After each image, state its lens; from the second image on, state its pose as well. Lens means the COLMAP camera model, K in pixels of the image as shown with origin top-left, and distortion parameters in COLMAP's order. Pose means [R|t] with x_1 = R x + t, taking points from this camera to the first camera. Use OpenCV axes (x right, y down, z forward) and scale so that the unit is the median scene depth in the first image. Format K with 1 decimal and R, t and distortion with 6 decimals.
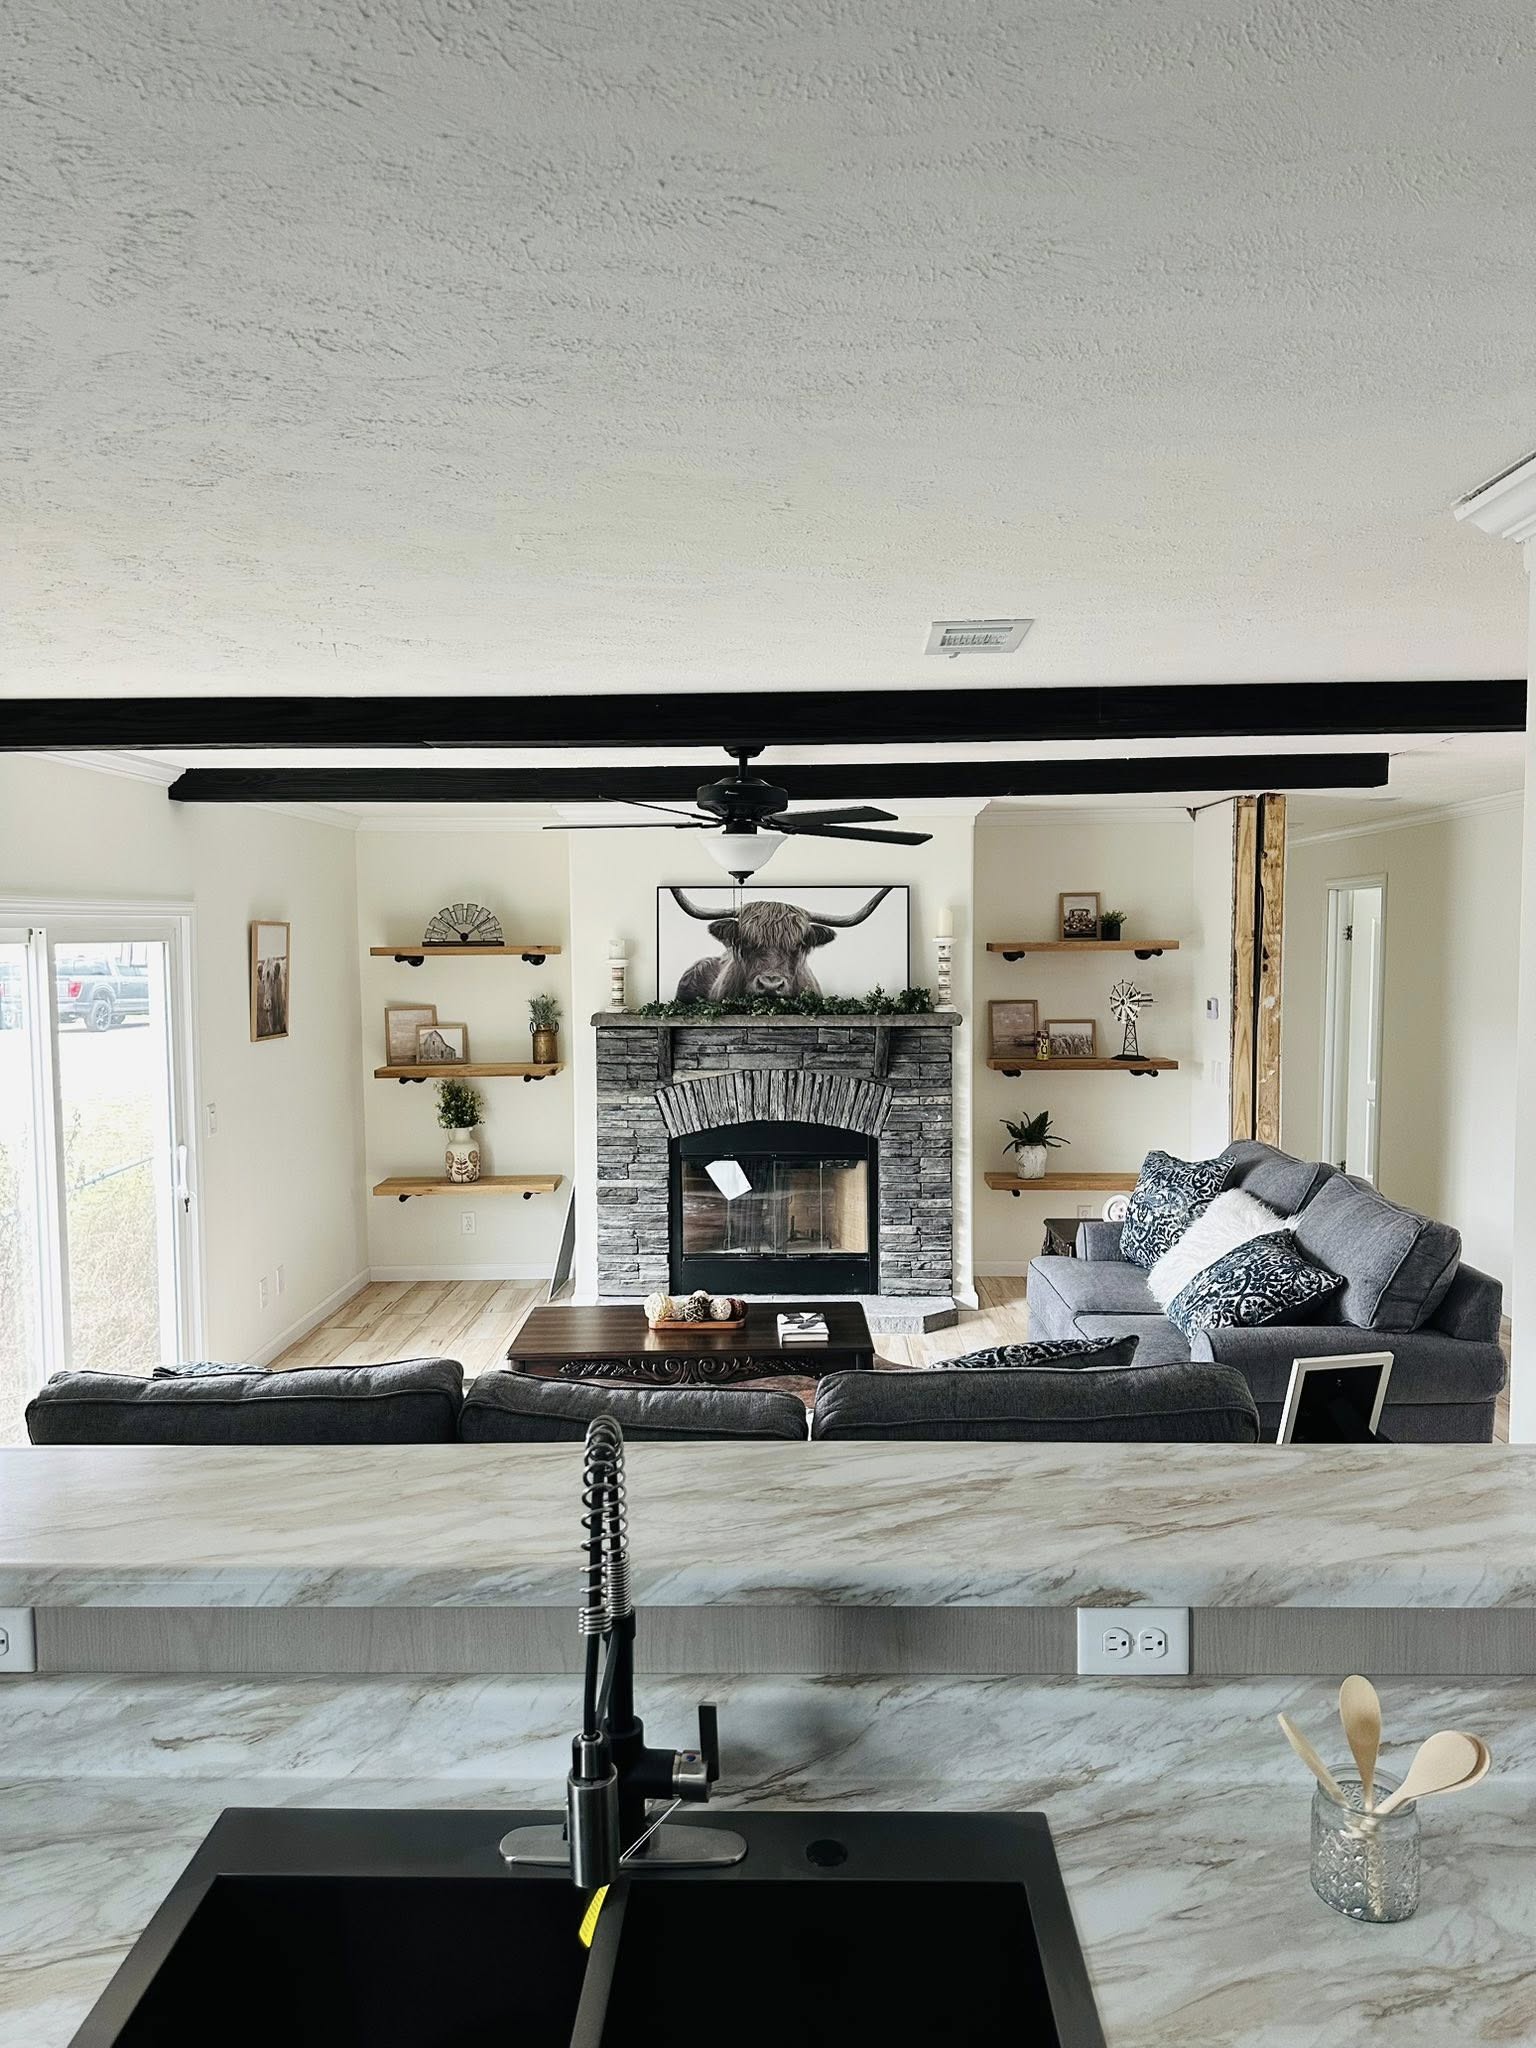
lens RADIAL K [[1431.0, 0, 755.5], [0, 1431.0, 1024.2], [0, 0, 1]] dist [0.089196, -0.006515]
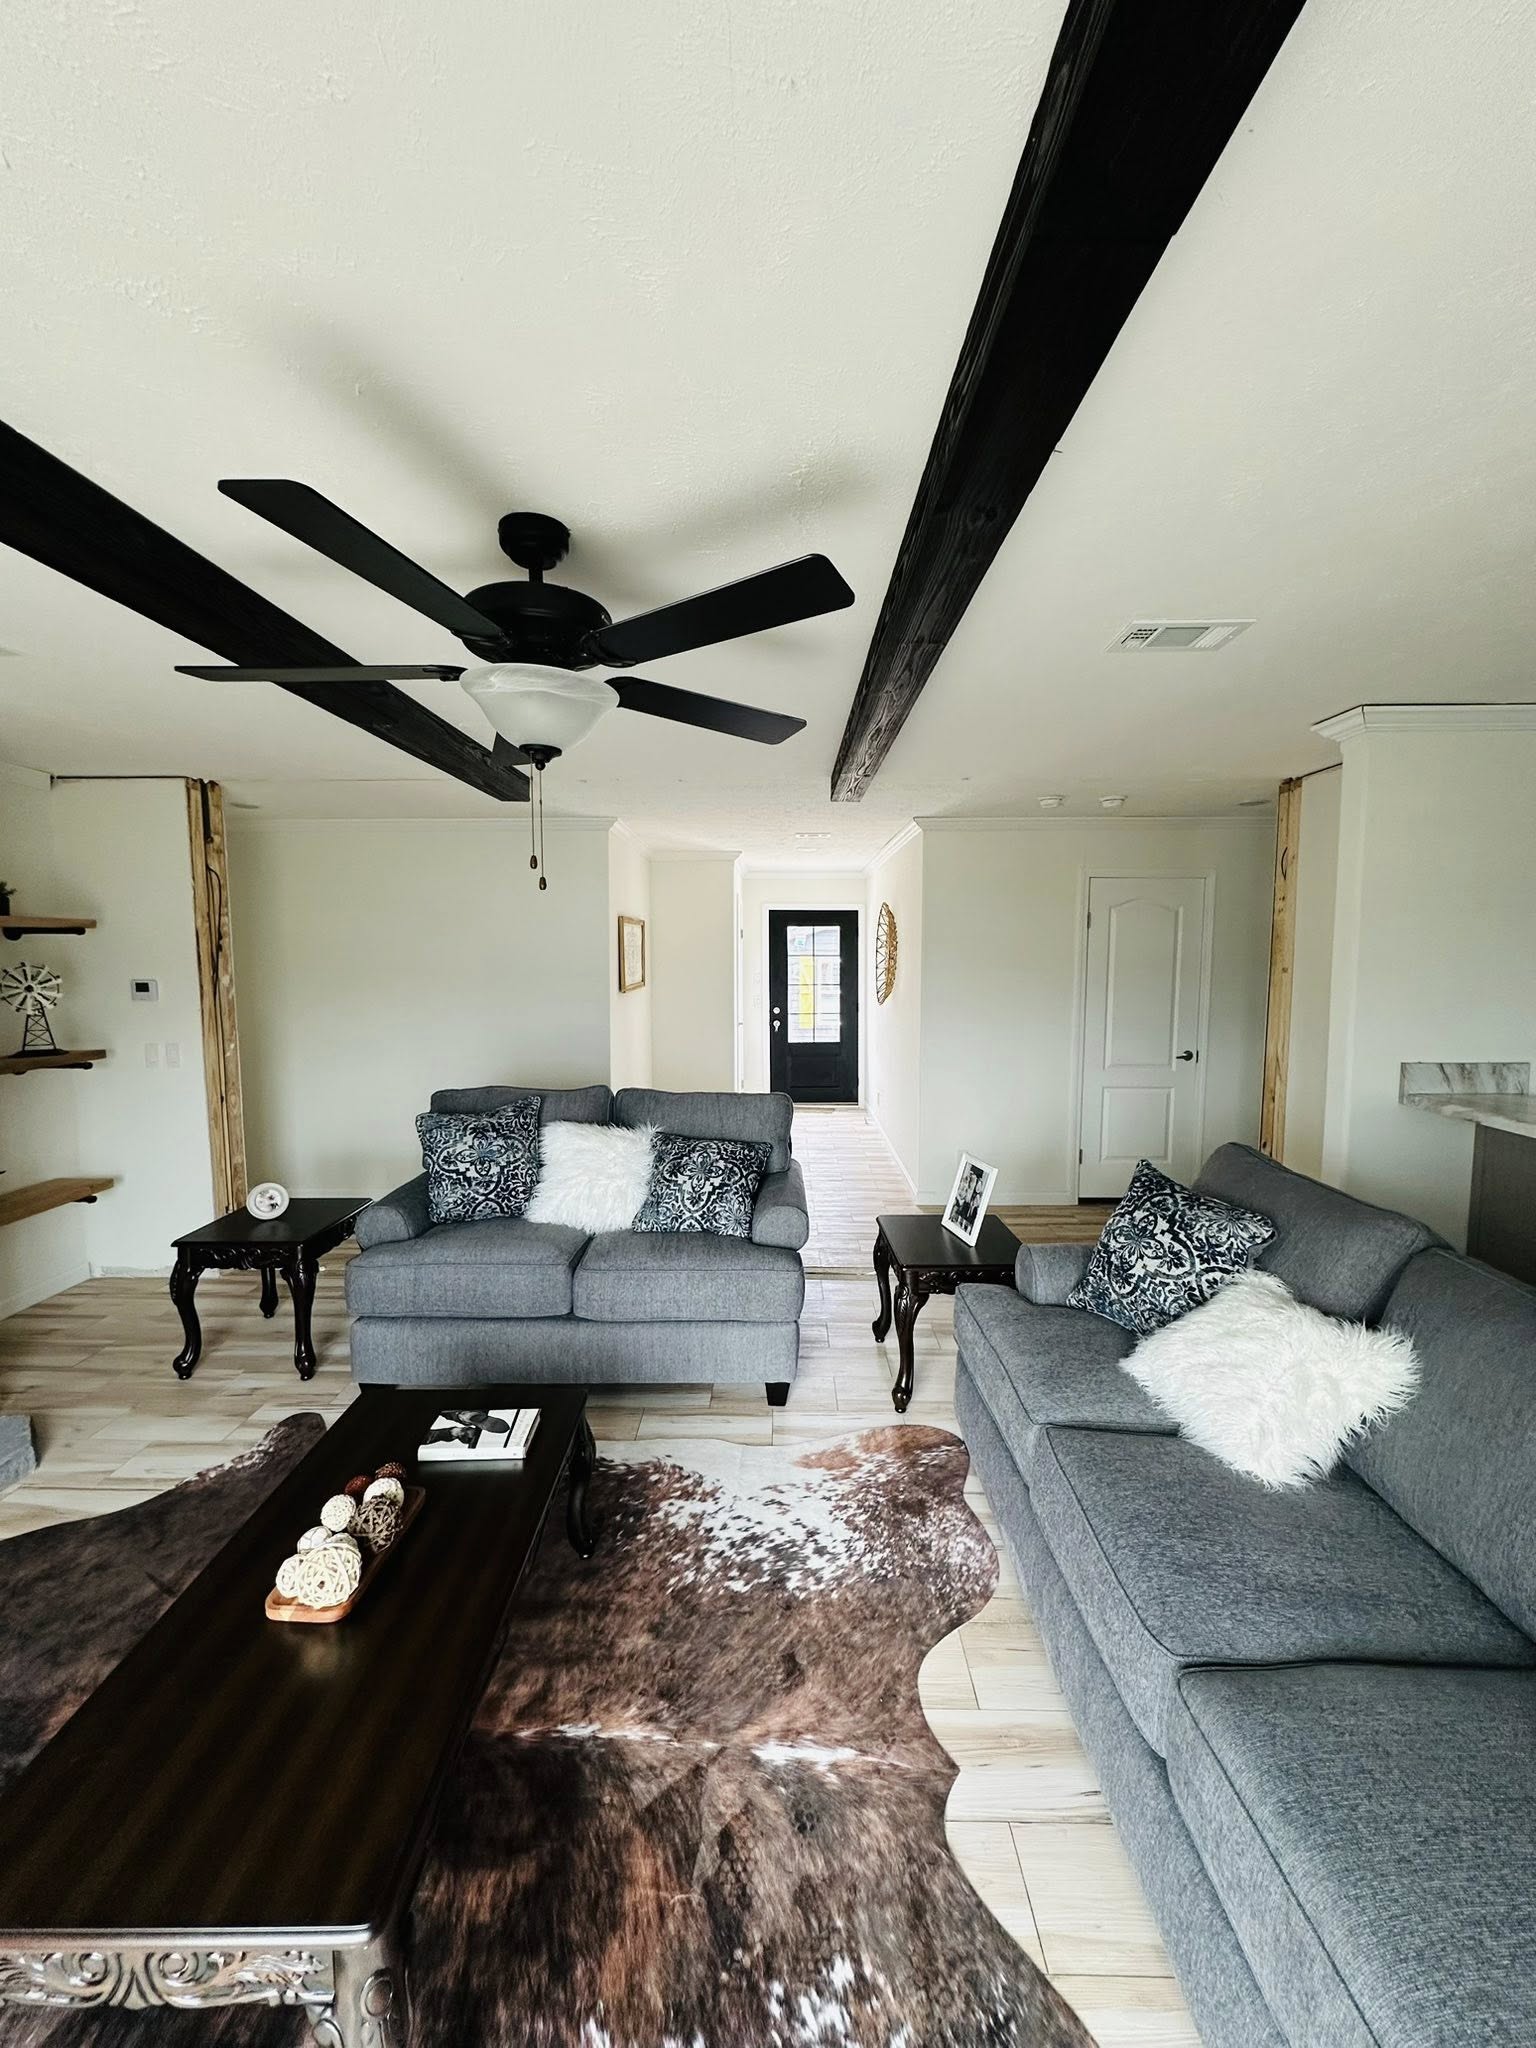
lens RADIAL K [[813.3, 0, 771.3], [0, 813.3, 1024.3], [0, 0, 1]] dist [-0.007233, 0.000686]
pose [[-0.017886, -0.084431, 0.996269, -0.248737], [0.060454, 0.994514, 0.085368, -0.009510], [-0.998011, 0.061756, -0.012683, 0.609248]]
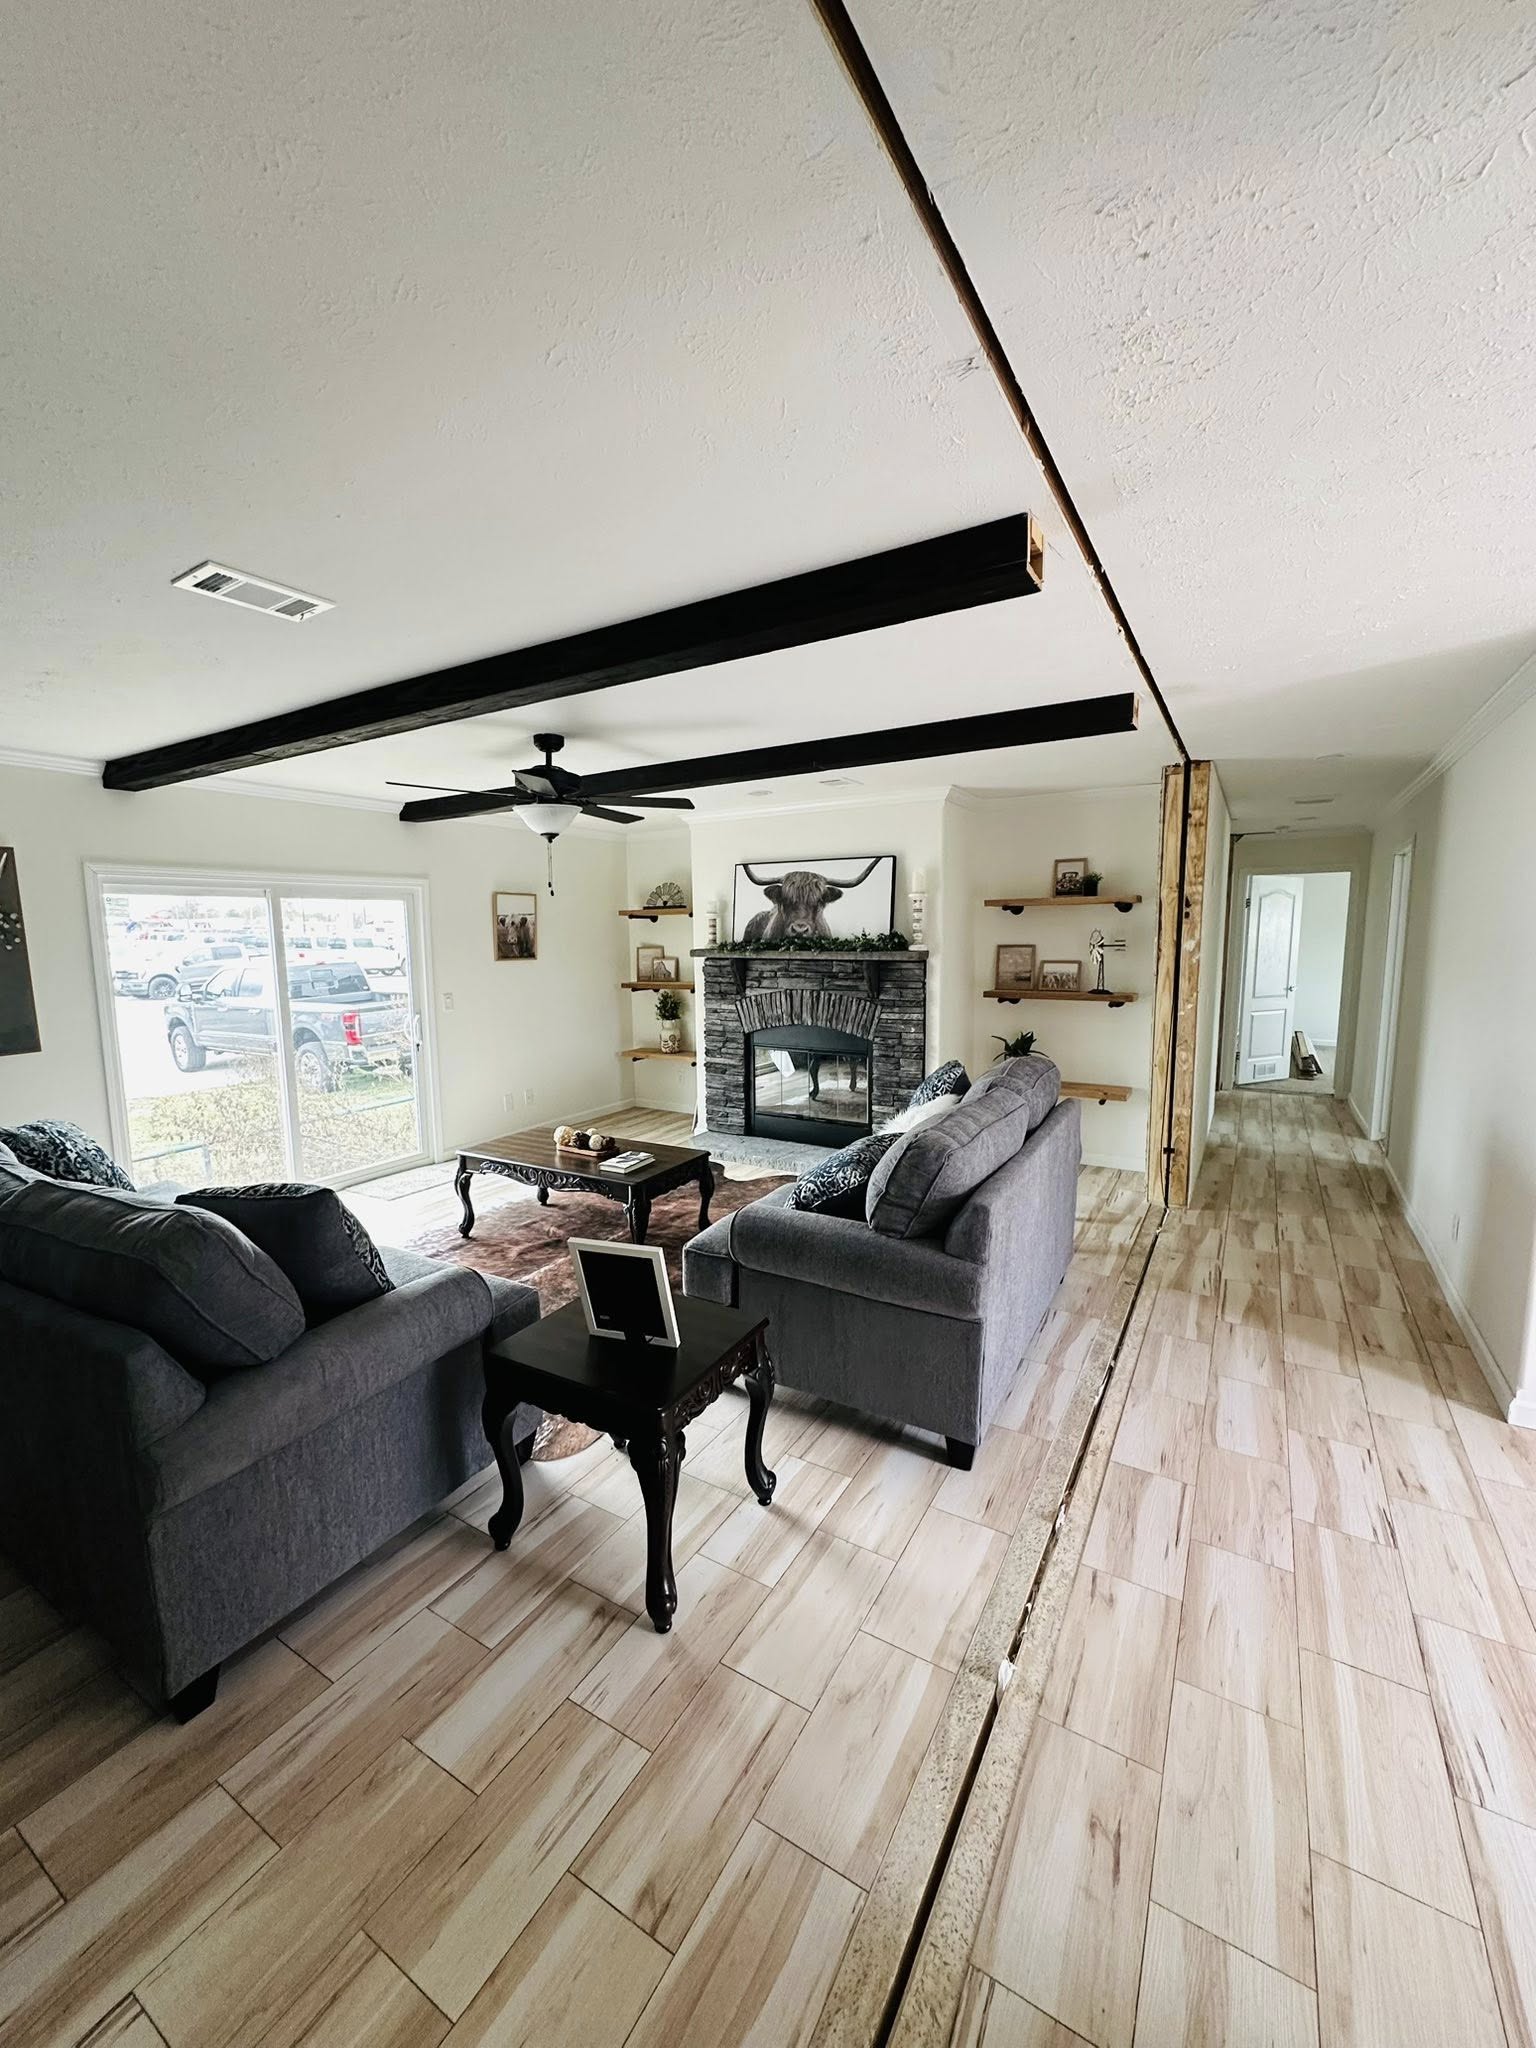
lens RADIAL K [[813.3, 0, 771.7], [0, 813.3, 1020.9], [0, 0, 1]] dist [-0.007233, 0.000686]
pose [[0.867292, 0.053054, -0.494965, 0.389185], [-0.026452, 0.997811, 0.060603, 0.014602], [0.497097, -0.039468, 0.866797, 0.275593]]
